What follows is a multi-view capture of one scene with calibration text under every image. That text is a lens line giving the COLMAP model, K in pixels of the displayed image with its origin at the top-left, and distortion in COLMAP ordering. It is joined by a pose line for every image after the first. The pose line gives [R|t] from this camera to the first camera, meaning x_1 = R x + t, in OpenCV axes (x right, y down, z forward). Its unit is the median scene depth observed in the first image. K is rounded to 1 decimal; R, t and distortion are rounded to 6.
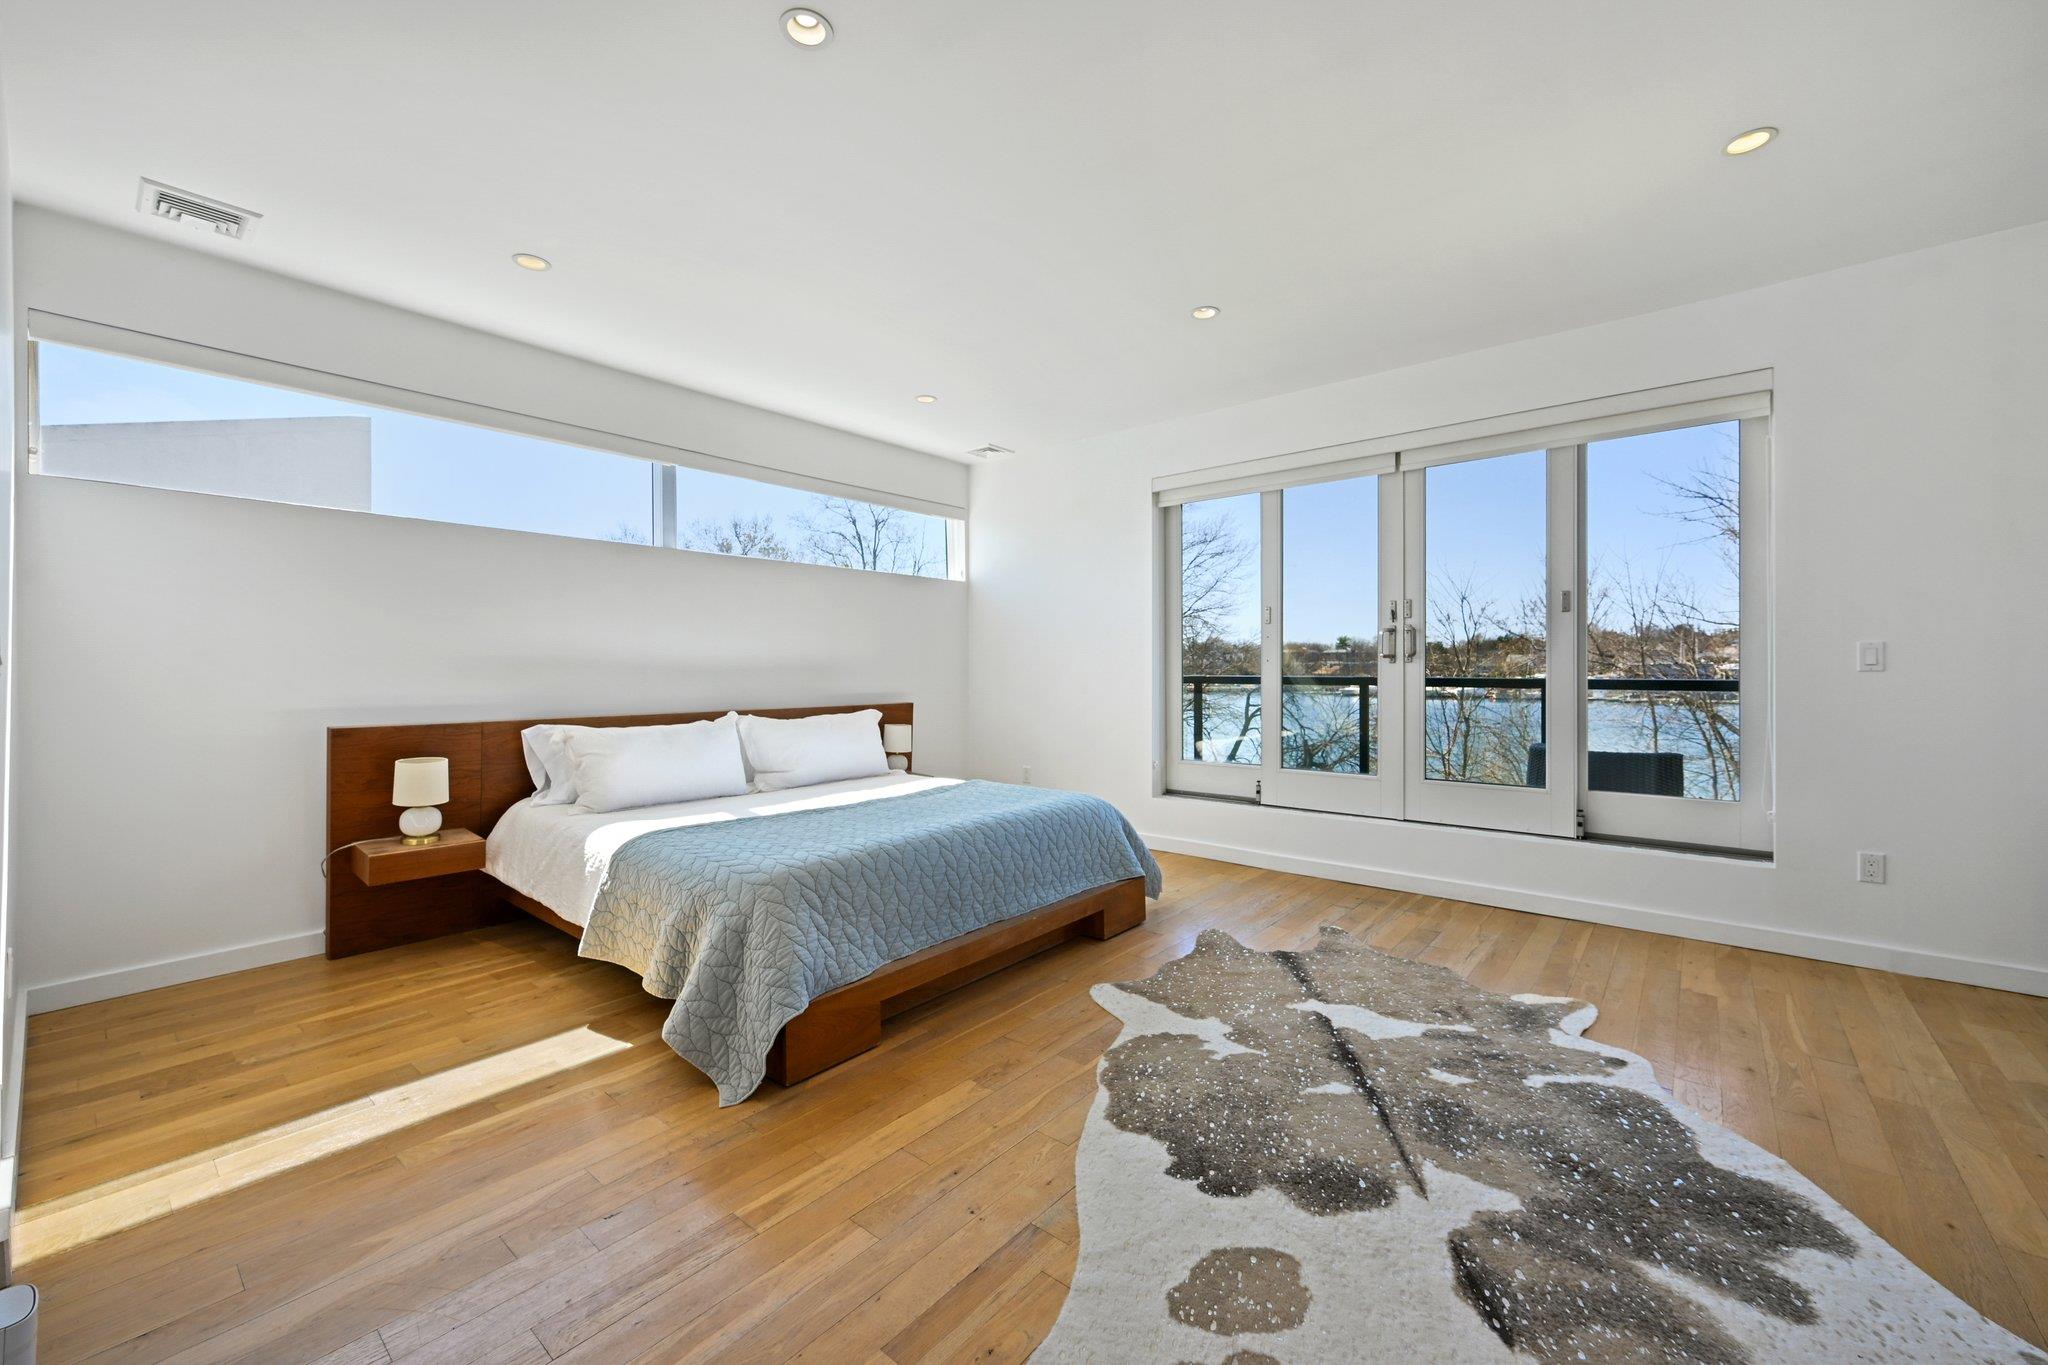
lens RADIAL K [[807.3, 0, 1020.5], [0, 807.3, 667.7], [0, 0, 1]] dist [0.001091, 0.000148]
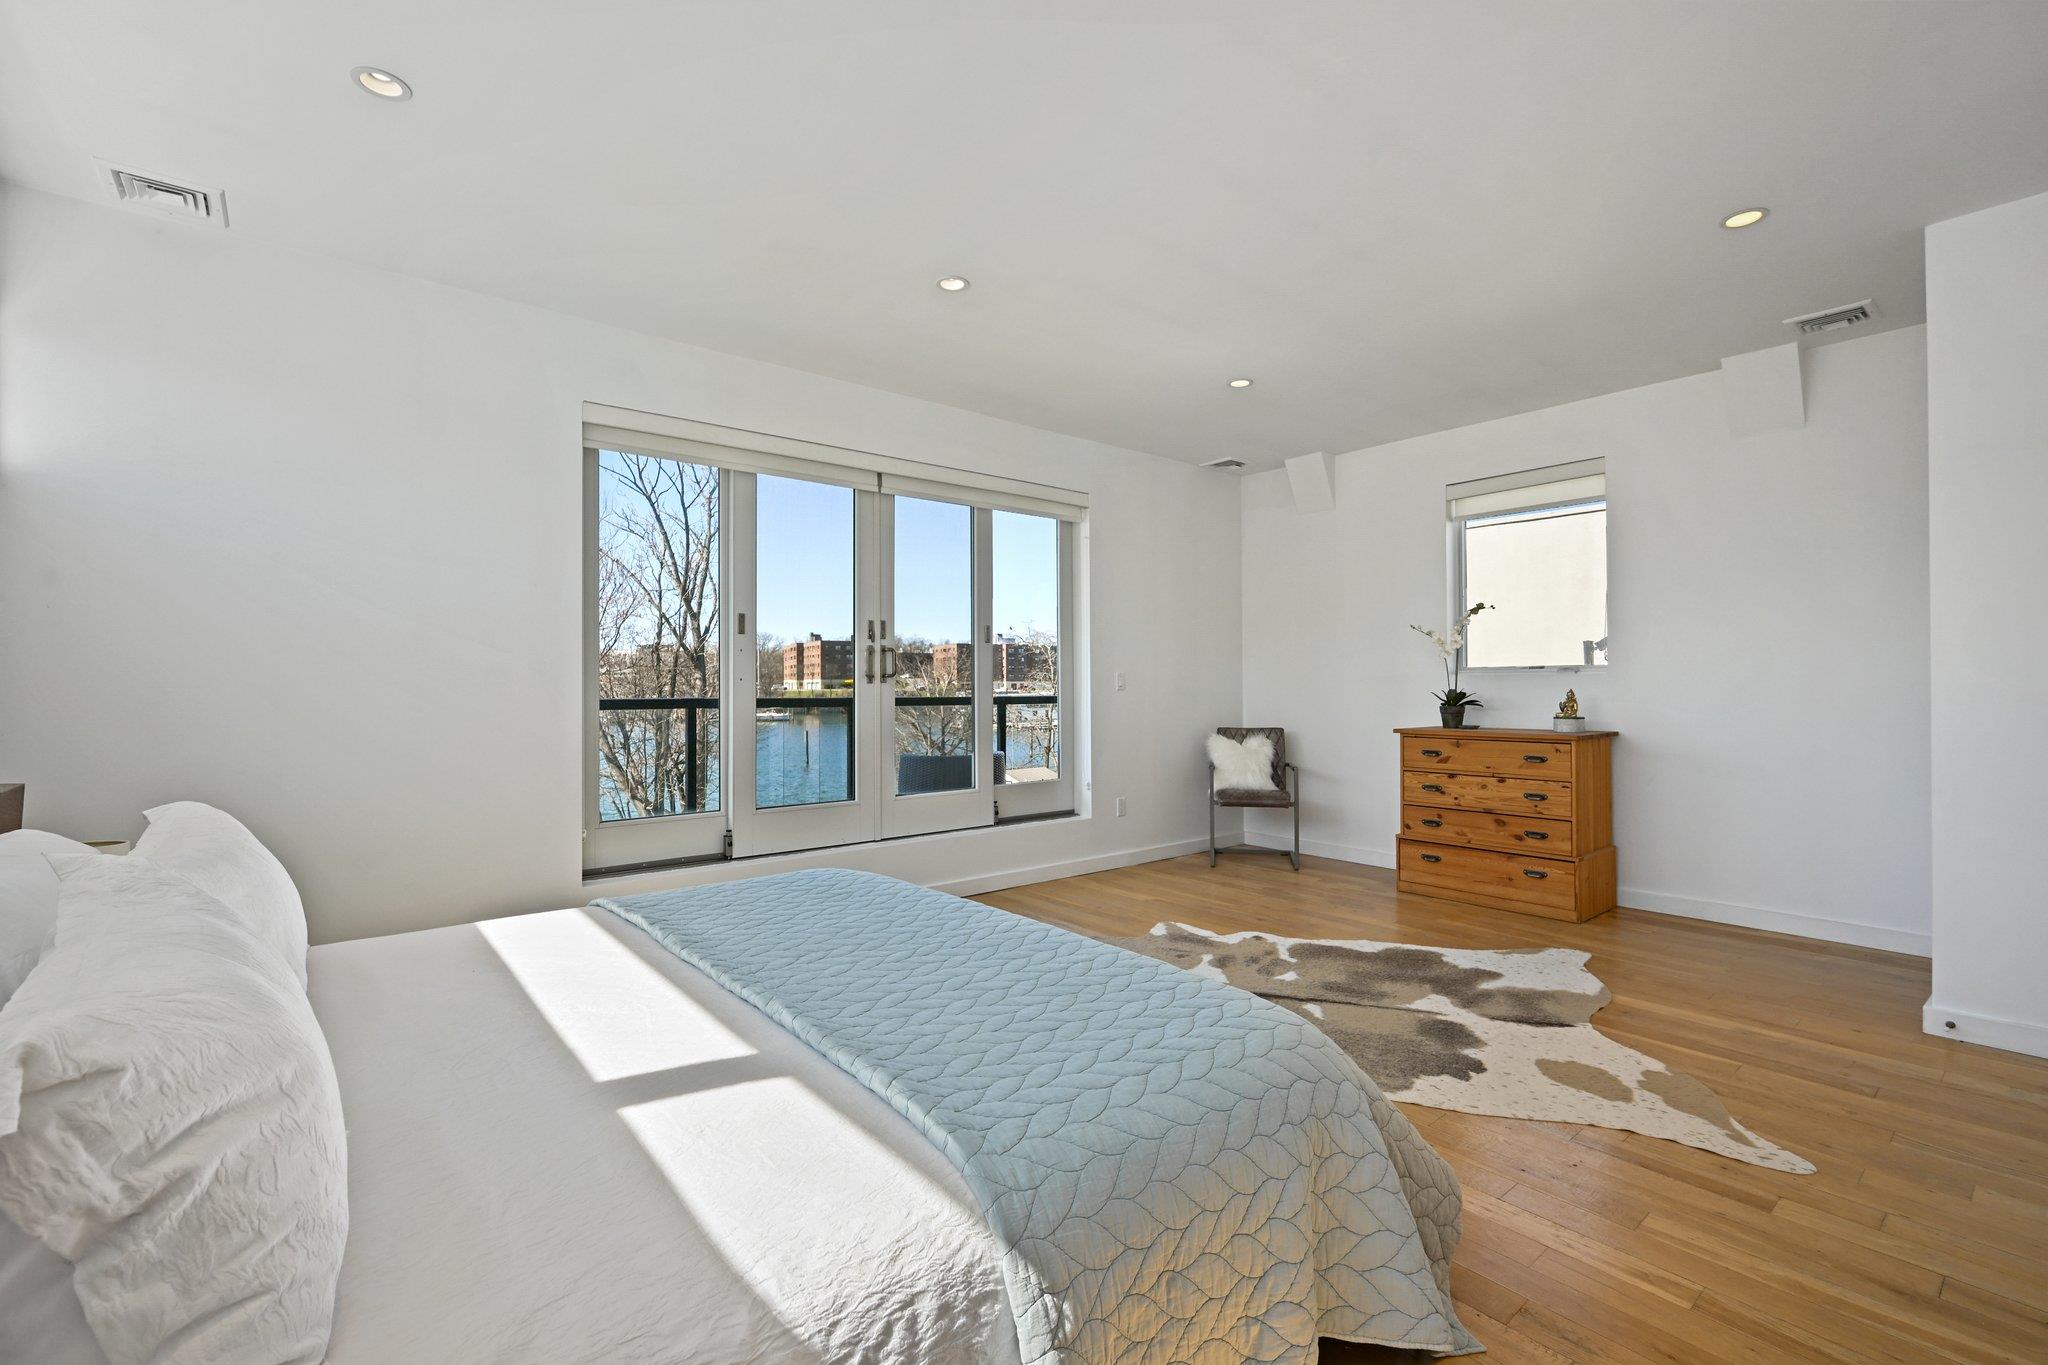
lens RADIAL K [[888.4, 0, 1029.1], [0, 888.4, 688.5], [0, 0, 1]] dist [-0.002316, 0.000223]
pose [[0.176307, -0.001133, 0.984335, -0.661024], [-0.001546, 0.999998, 0.001428, -0.001832], [-0.984334, -0.001773, 0.176304, 0.709894]]
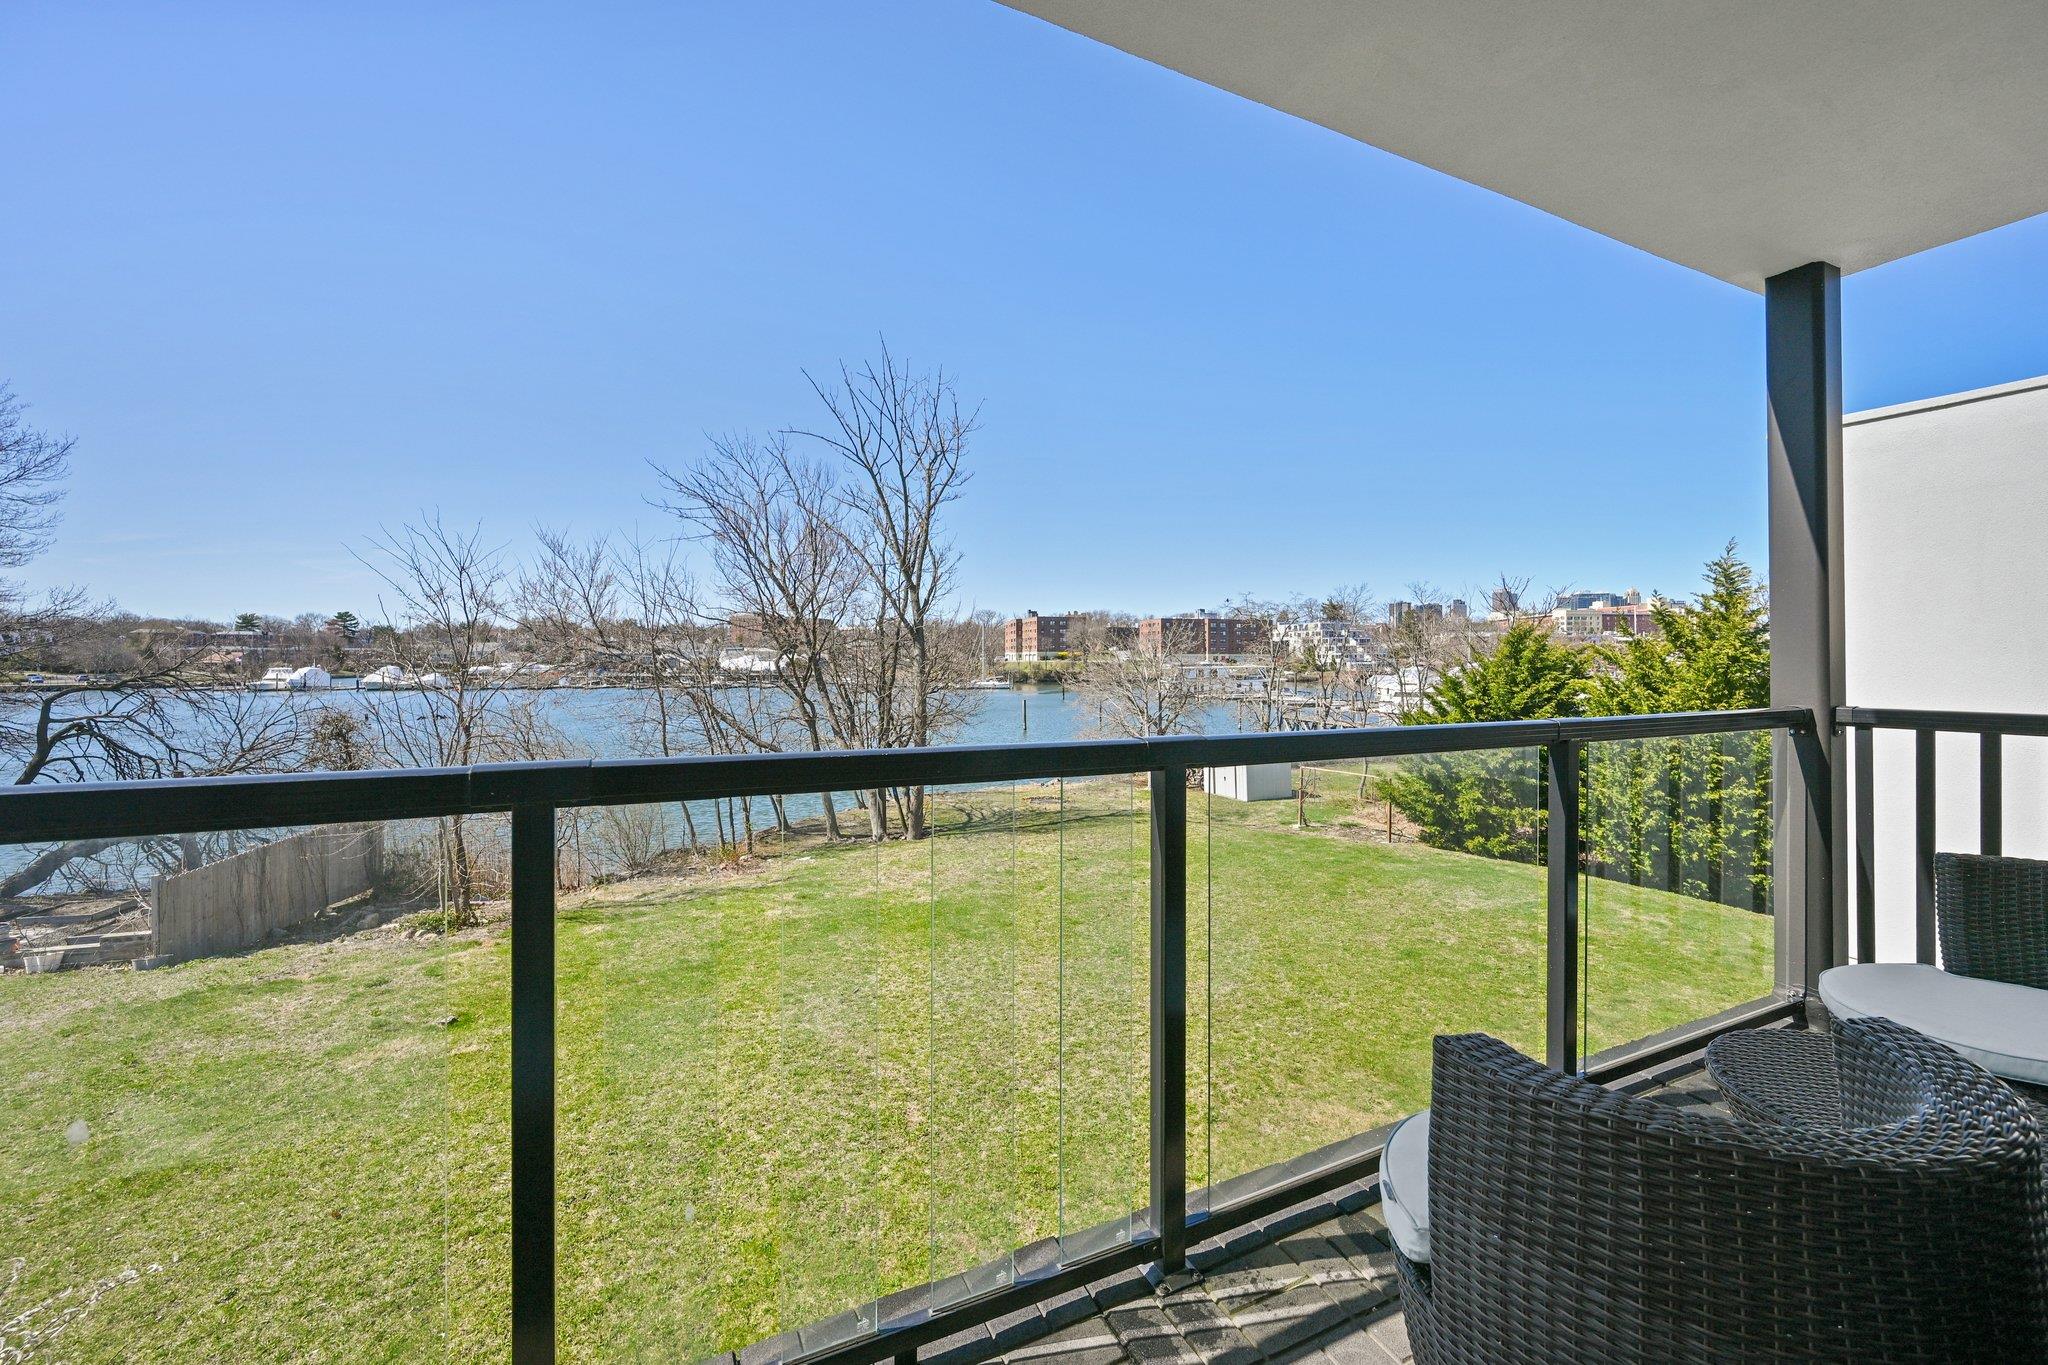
lens RADIAL K [[807.3, 0, 1021.9], [0, 807.3, 663.3], [0, 0, 1]] dist [0.001091, 0.000148]
pose [[0.413398, -0.003760, 0.910542, 0.430284], [-0.005185, 0.999966, 0.006483, -0.028406], [-0.910535, -0.007401, 0.413365, 1.196921]]
